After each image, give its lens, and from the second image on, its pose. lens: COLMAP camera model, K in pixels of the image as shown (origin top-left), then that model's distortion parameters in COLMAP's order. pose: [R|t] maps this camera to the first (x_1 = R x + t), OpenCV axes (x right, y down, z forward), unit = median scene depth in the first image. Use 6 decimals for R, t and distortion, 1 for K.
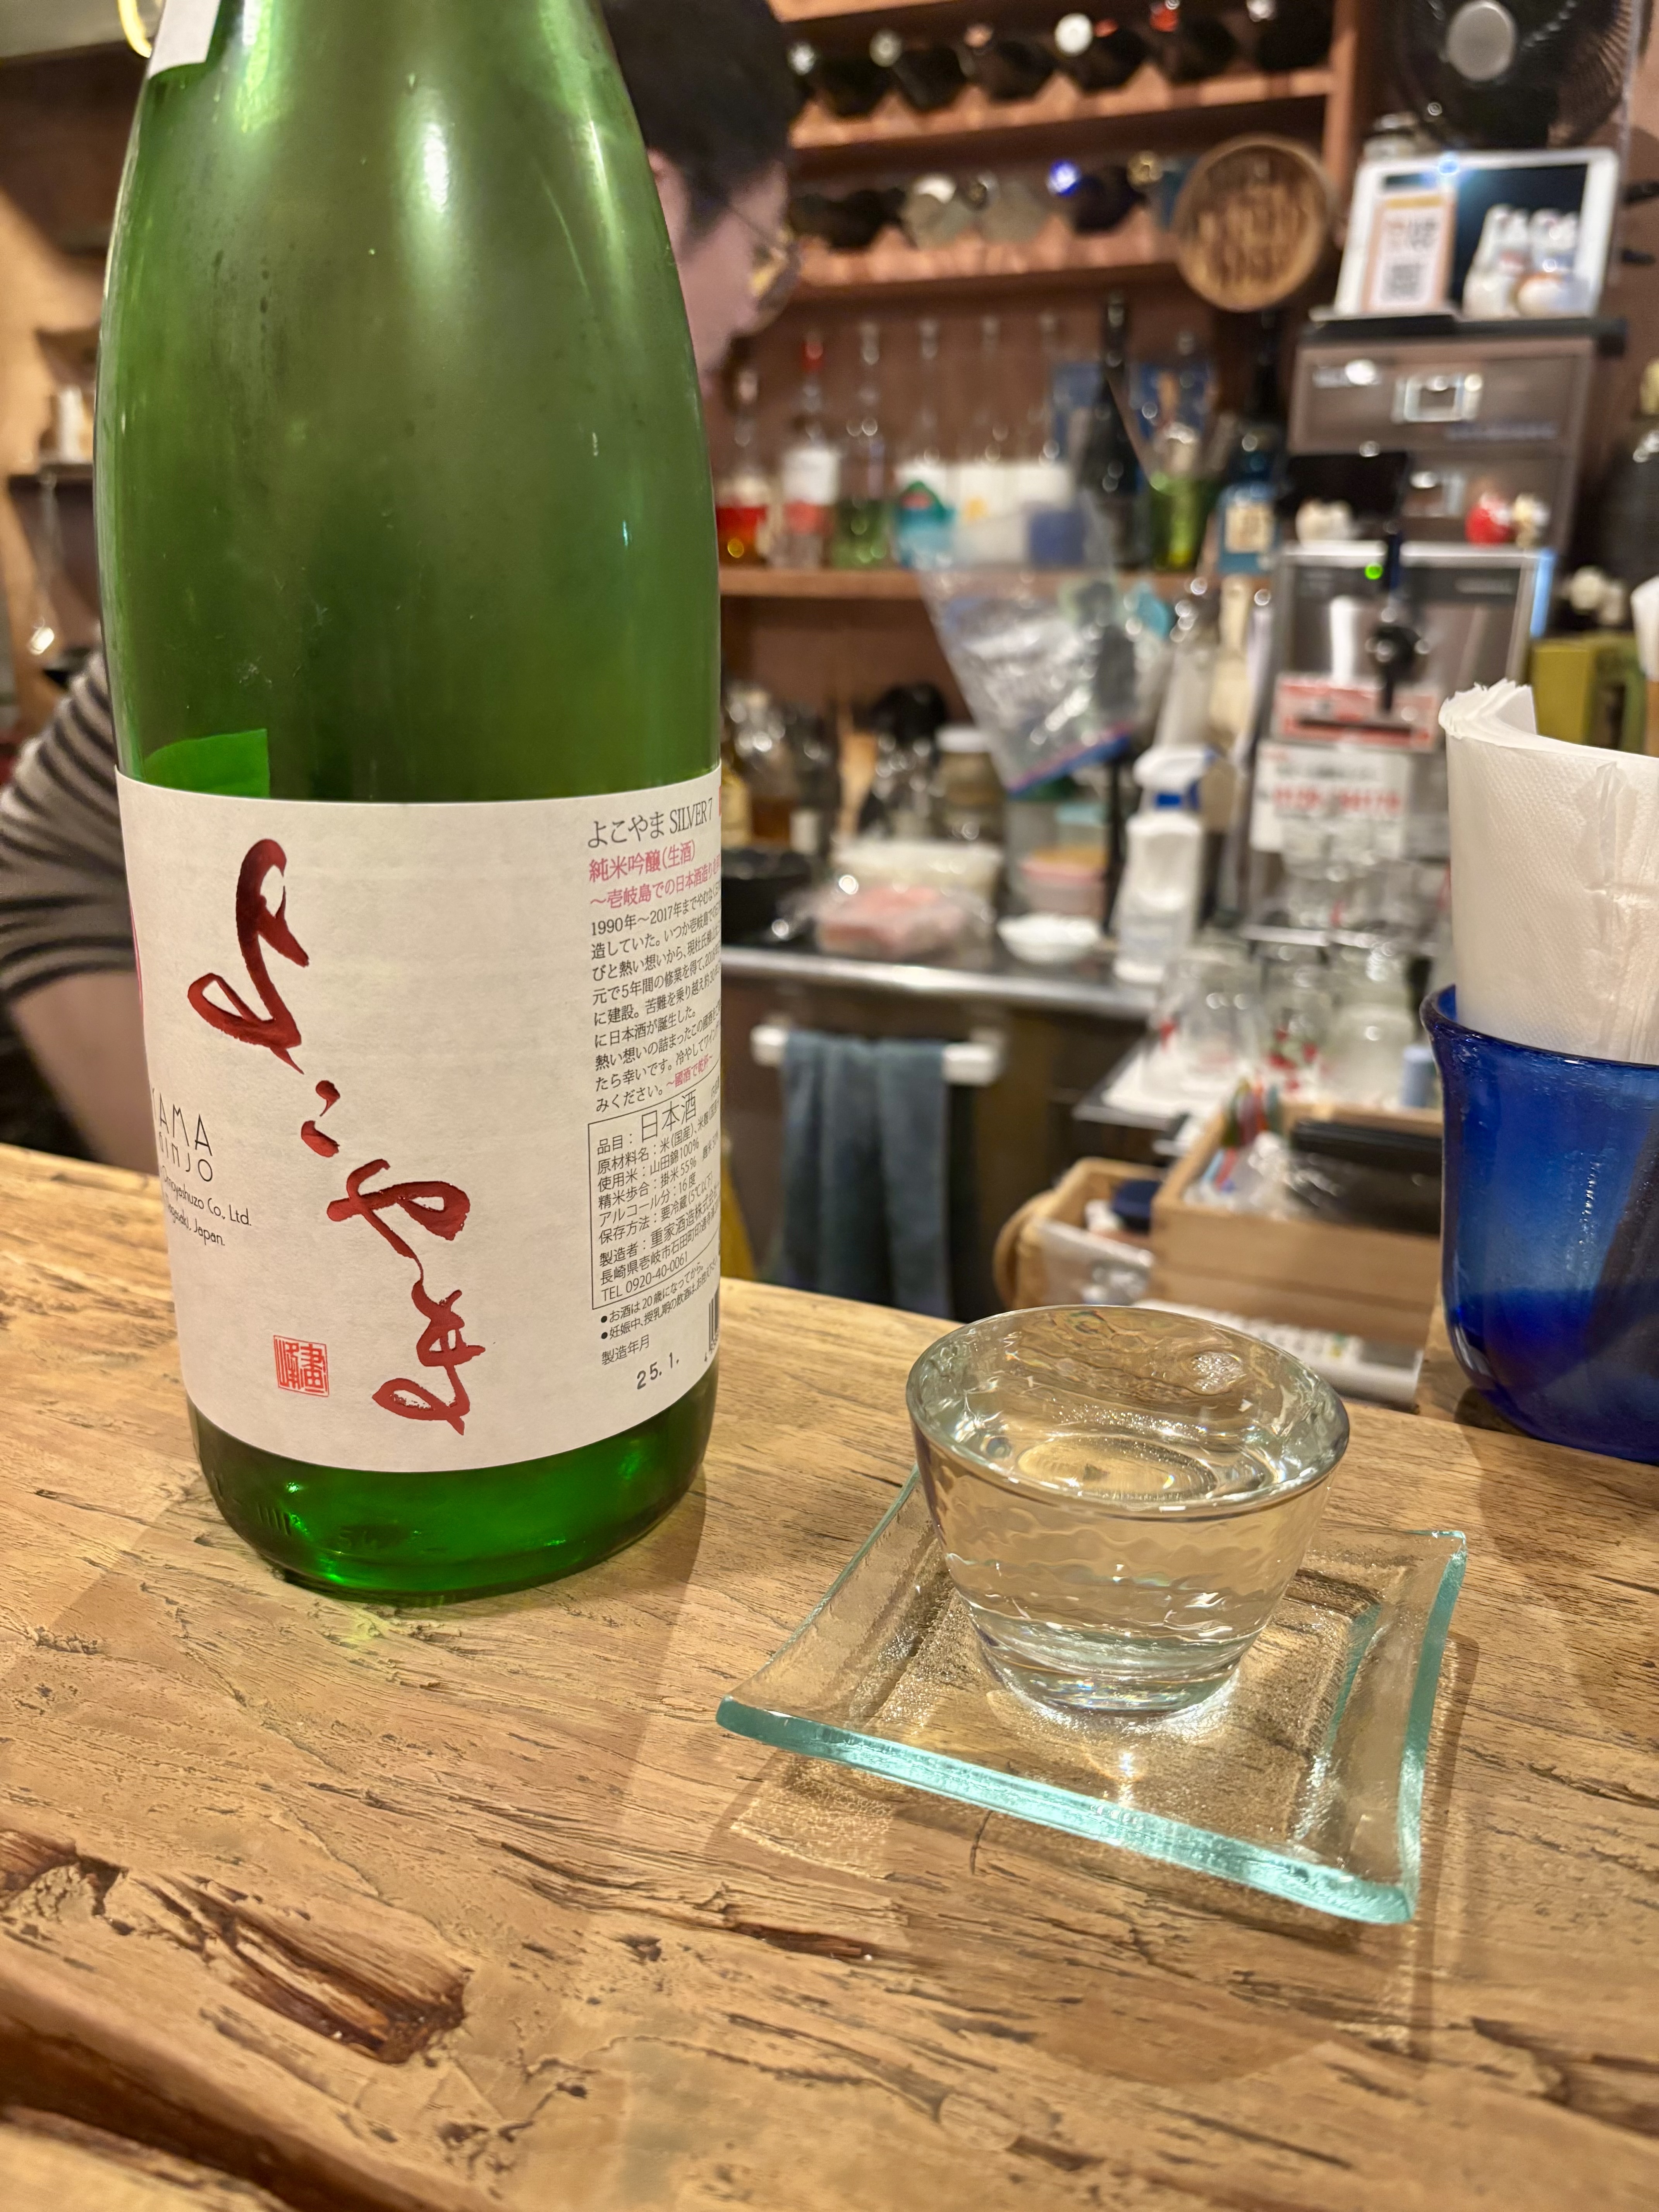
lens RADIAL K [[1756.3, 0, 808.1], [0, 1756.3, 1110.6], [0, 0, 1]] dist [0.041029, -0.090979]
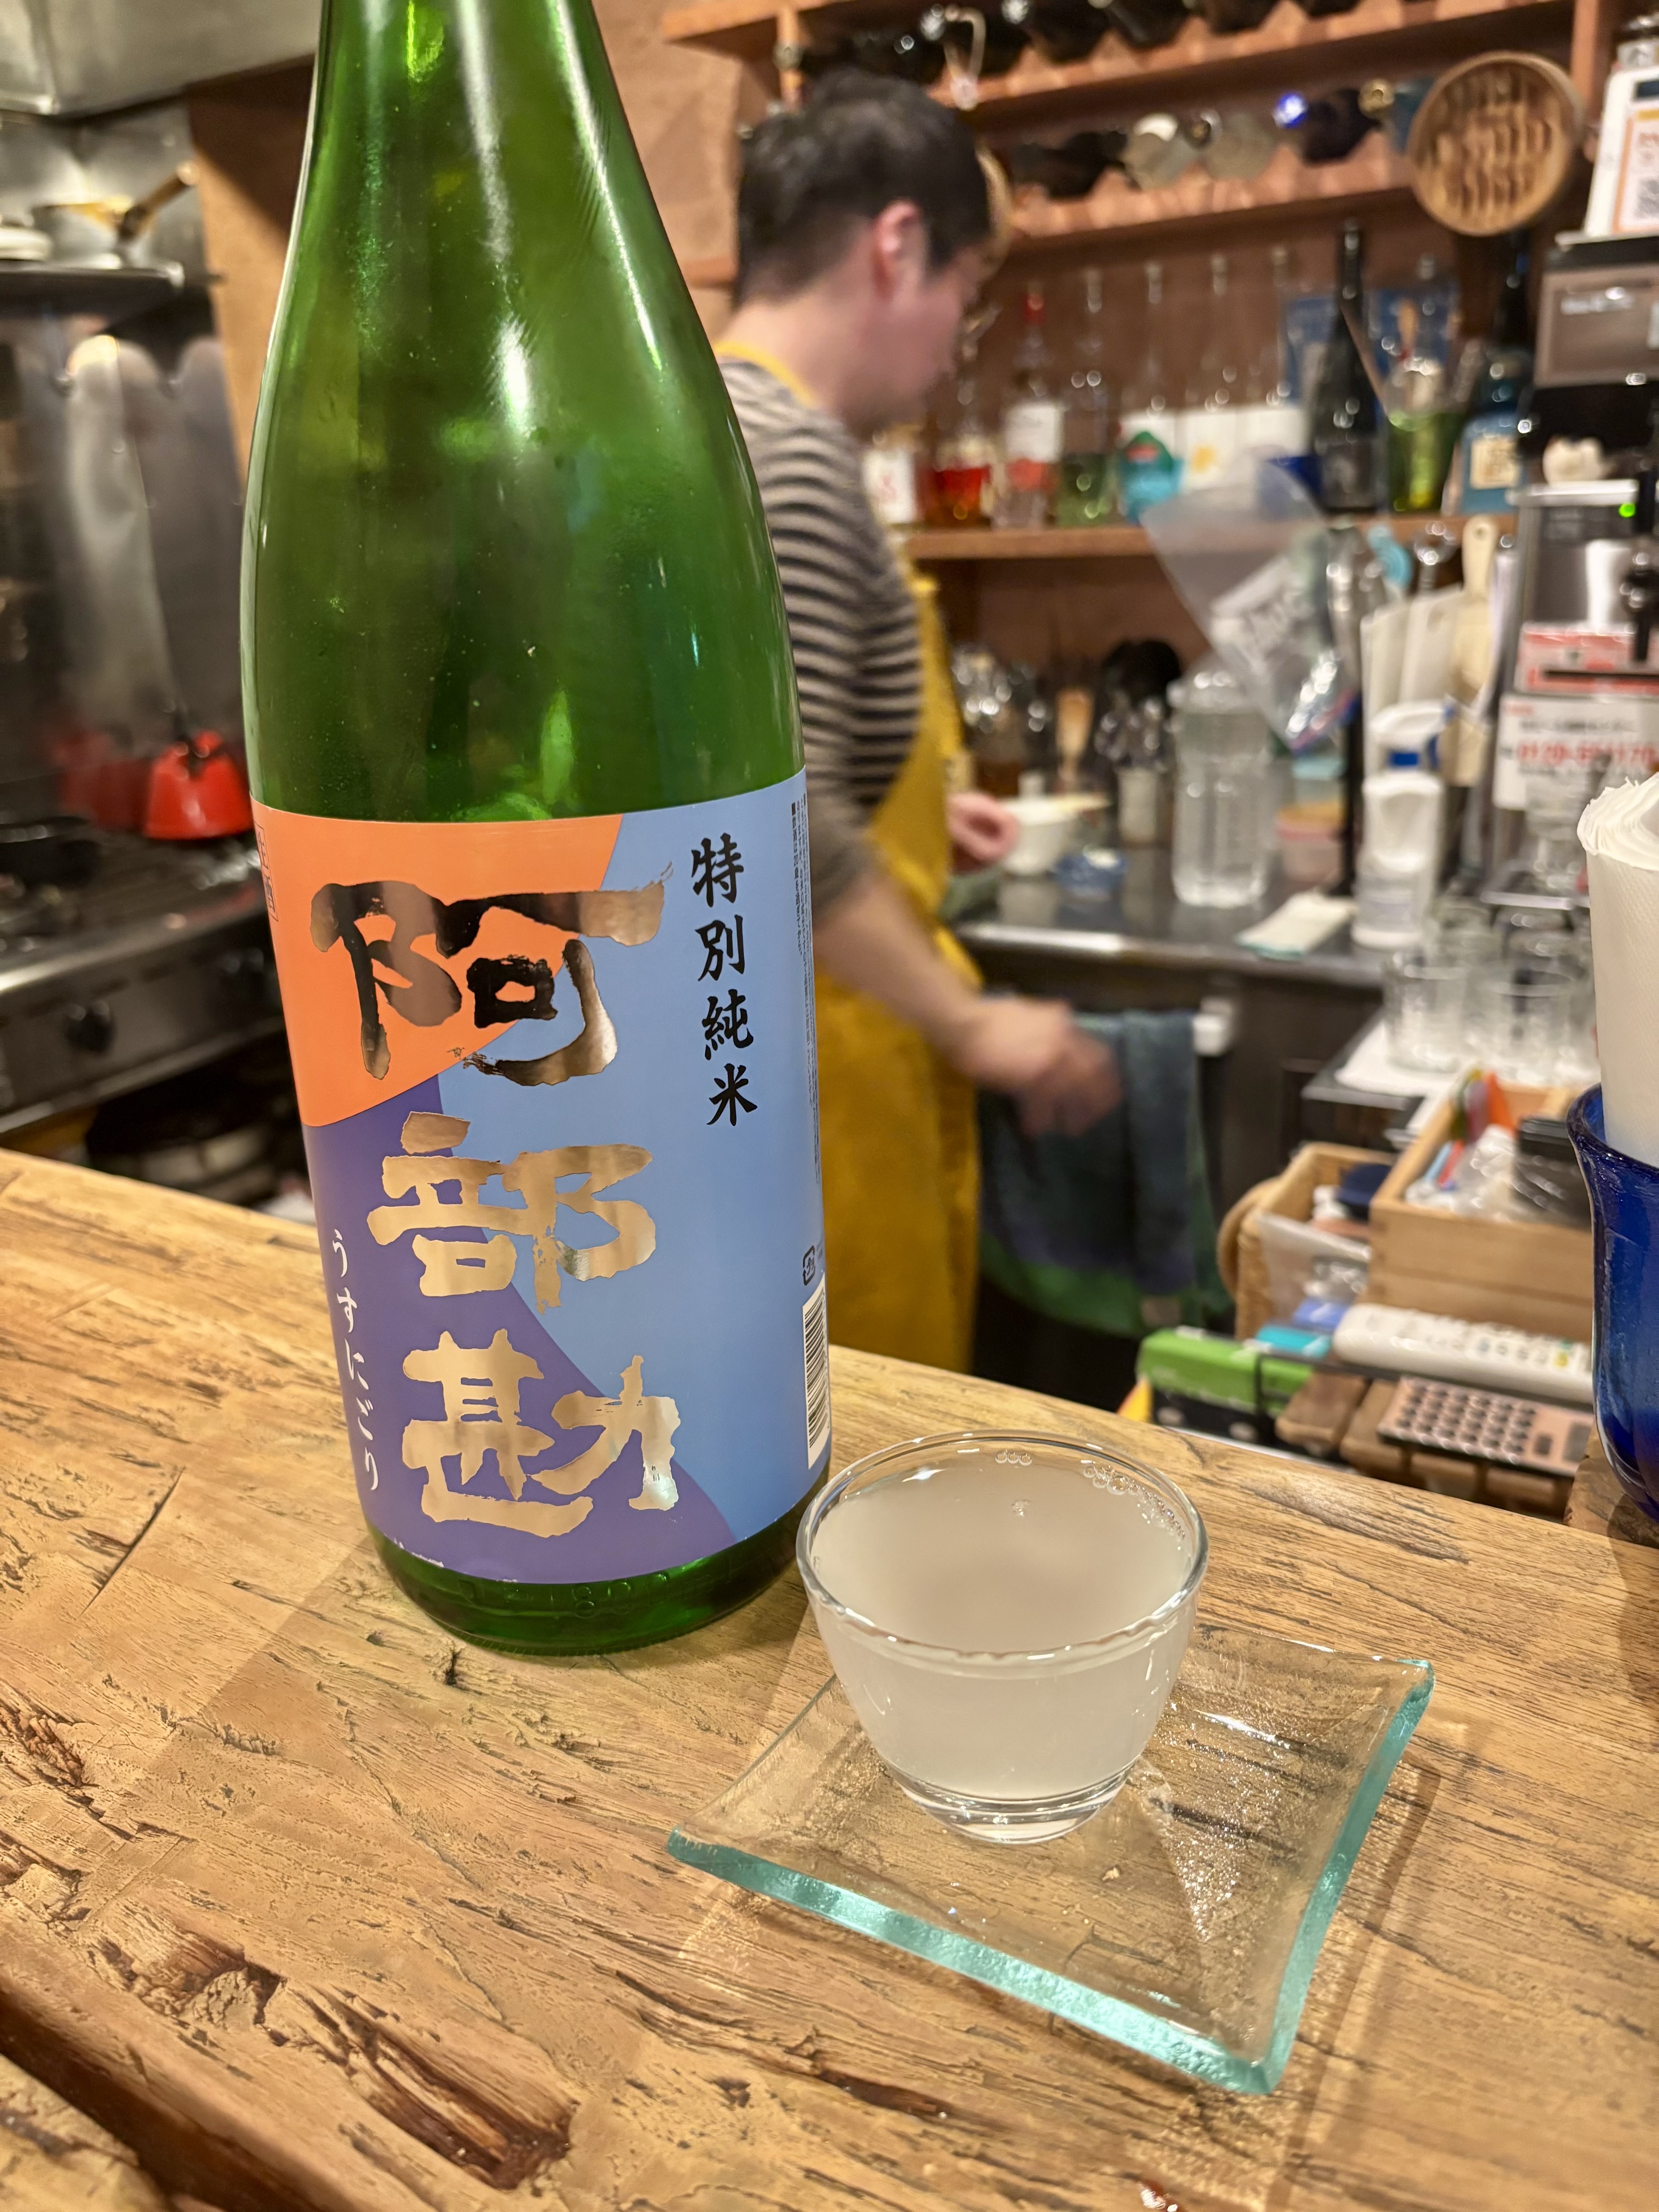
lens RADIAL K [[1756.3, 0, 808.1], [0, 1756.3, 1110.6], [0, 0, 1]] dist [0.041029, -0.090979]
pose [[0.990220, -0.008283, -0.139269, 0.083911], [0.013292, 0.999296, 0.035076, -0.128054], [0.138881, -0.036584, 0.989633, -0.031383]]
